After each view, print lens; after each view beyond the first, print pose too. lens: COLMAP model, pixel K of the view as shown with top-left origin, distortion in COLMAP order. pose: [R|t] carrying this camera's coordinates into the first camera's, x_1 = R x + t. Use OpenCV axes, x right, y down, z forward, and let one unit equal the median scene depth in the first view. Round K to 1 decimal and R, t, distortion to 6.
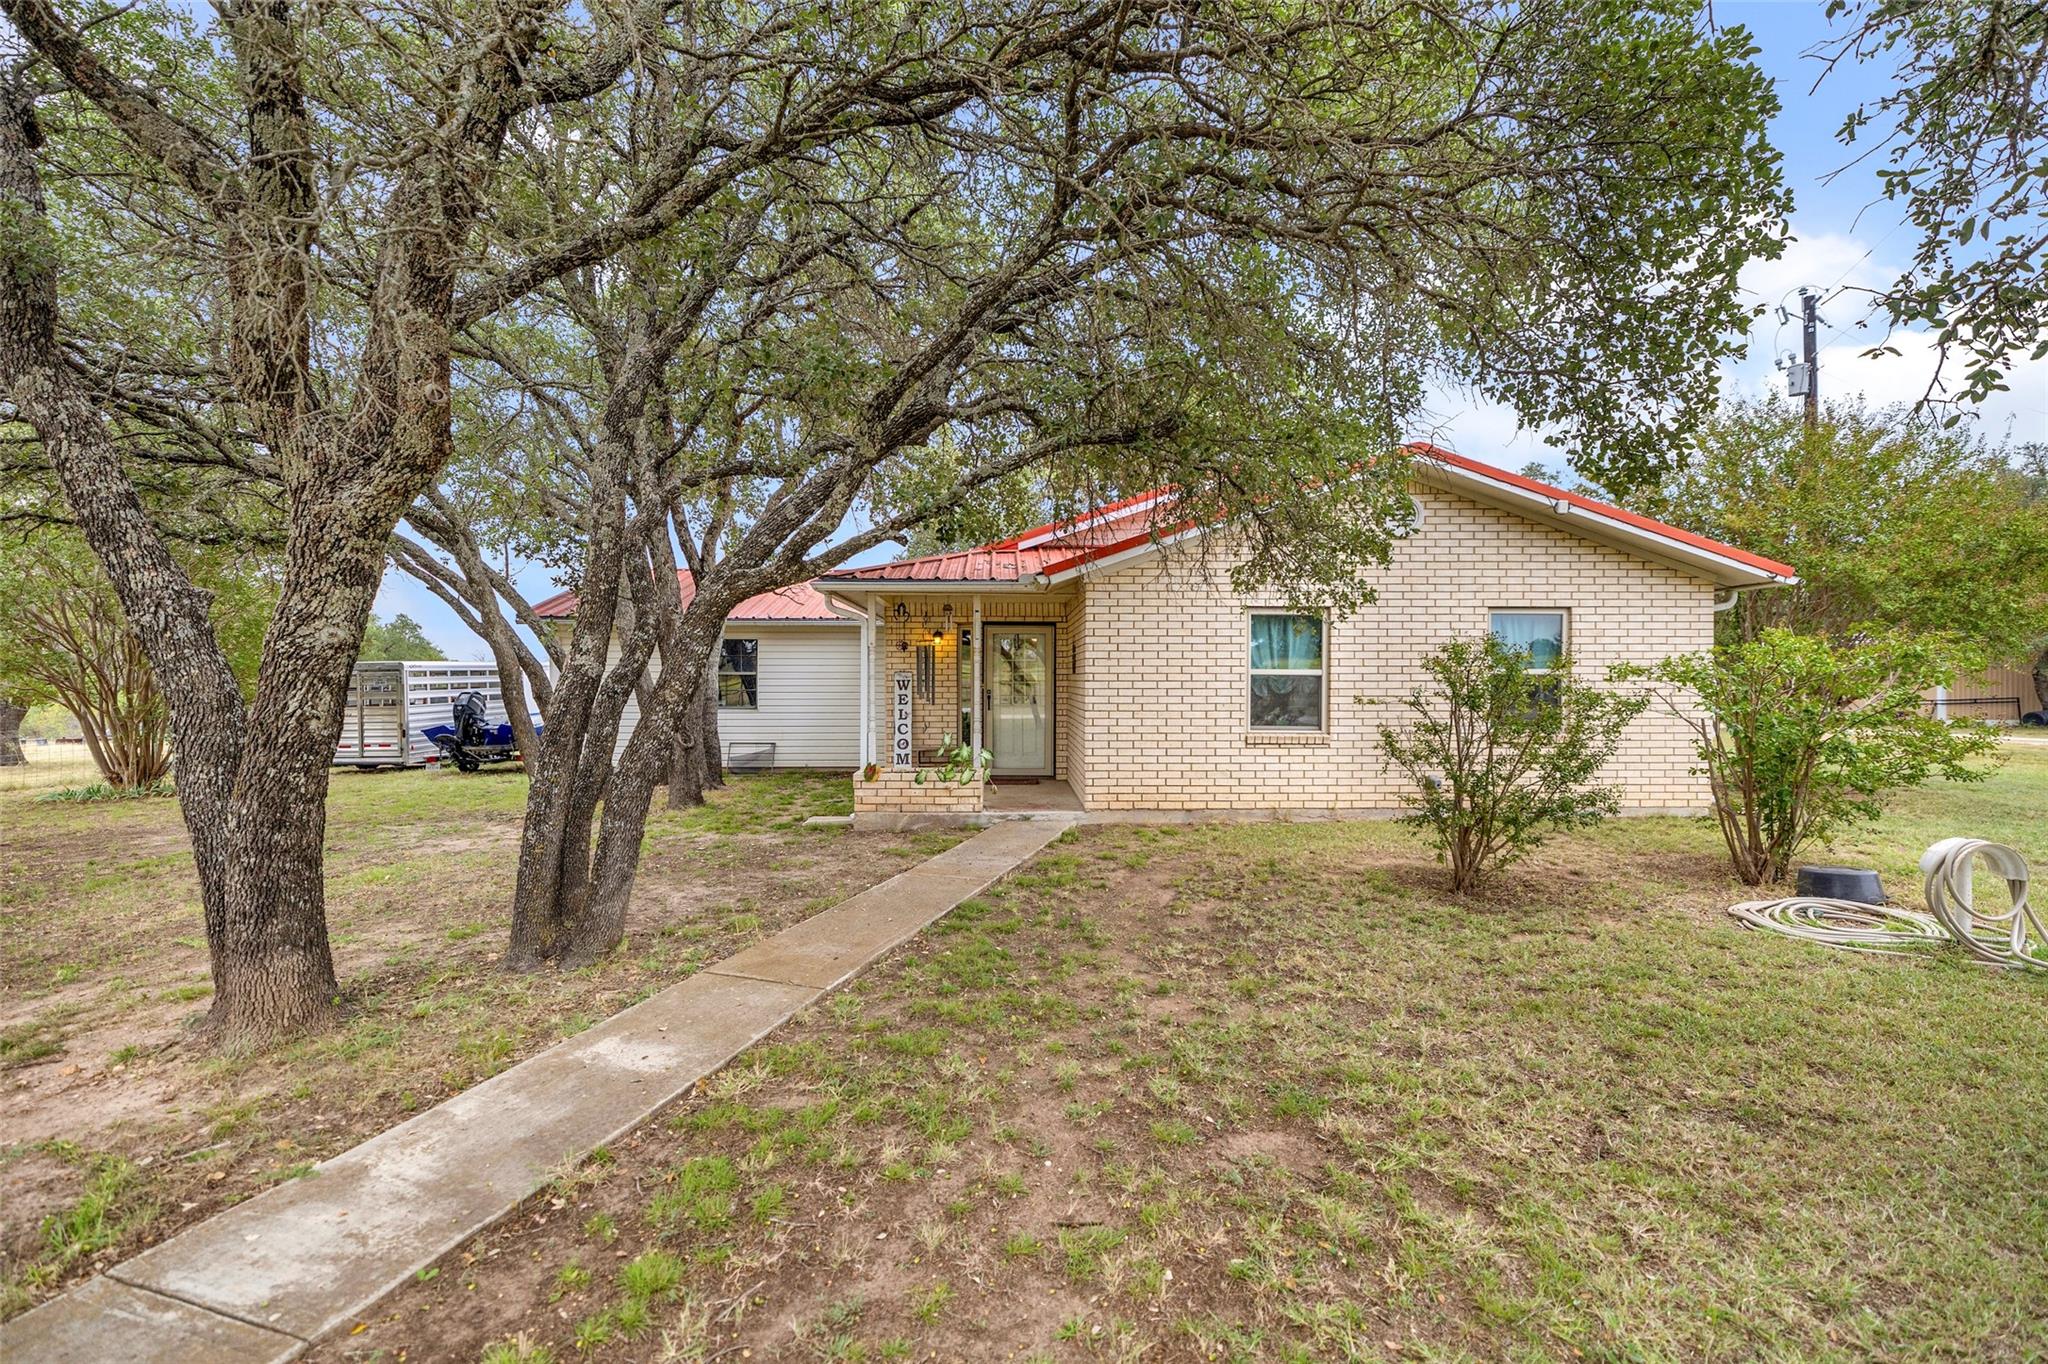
lens RADIAL K [[874.1, 0, 1017.8], [0, 874.1, 696.5], [0, 0, 1]] dist [0.003547, -0.000643]
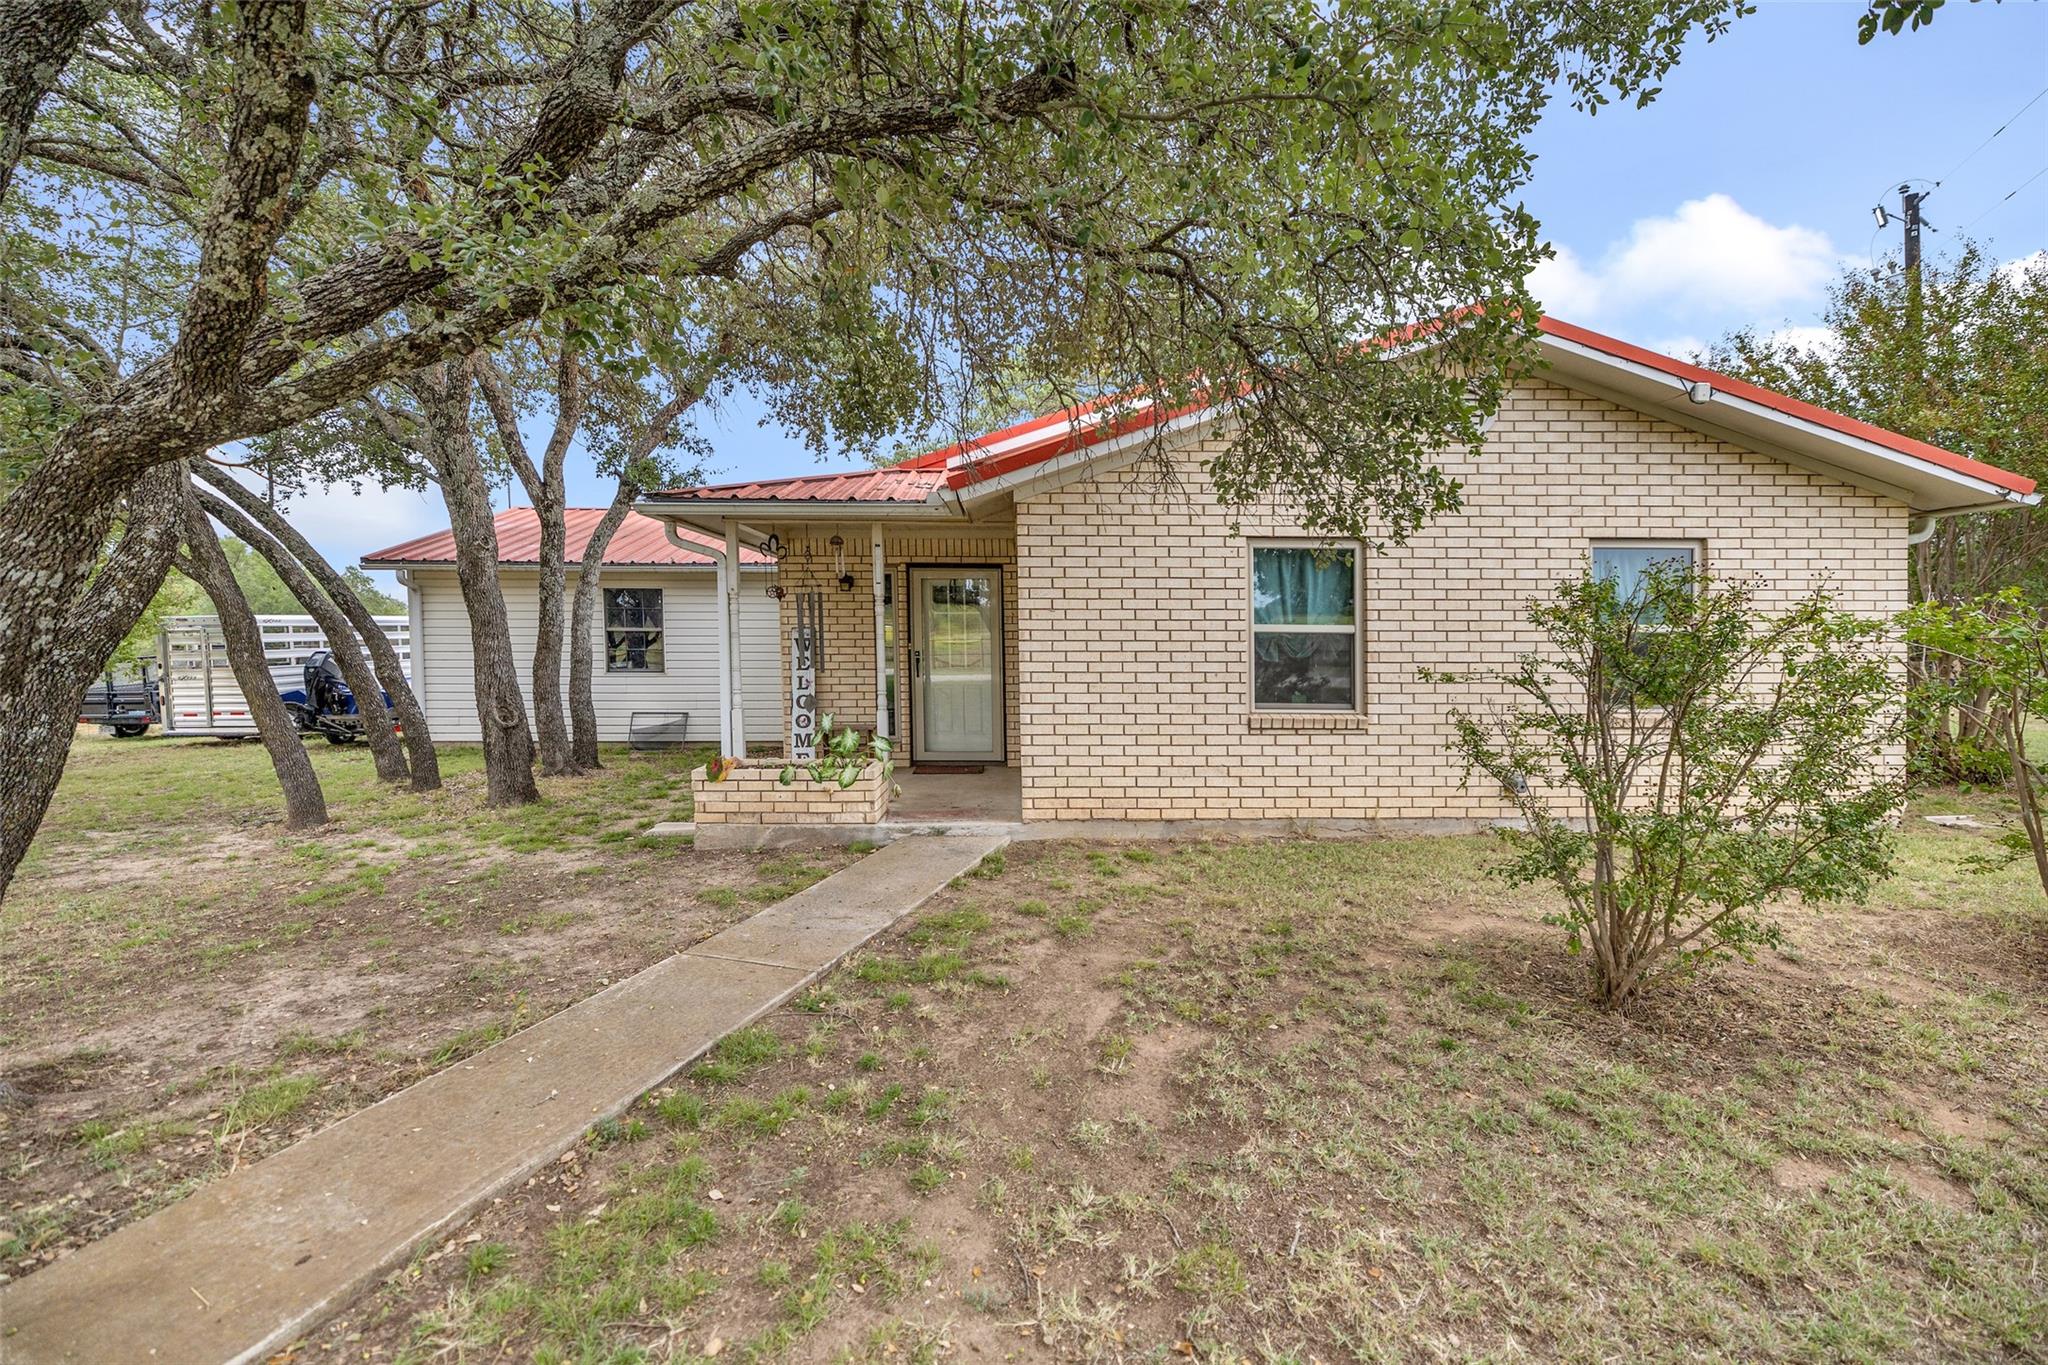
lens RADIAL K [[874.1, 0, 999.5], [0, 874.1, 611.9], [0, 0, 1]] dist [0.003547, -0.000643]
pose [[0.999277, 0.000448, -0.038019, 0.087397], [-0.002226, 0.998904, -0.046744, -0.007700], [0.037956, 0.046795, 0.998183, 0.283776]]
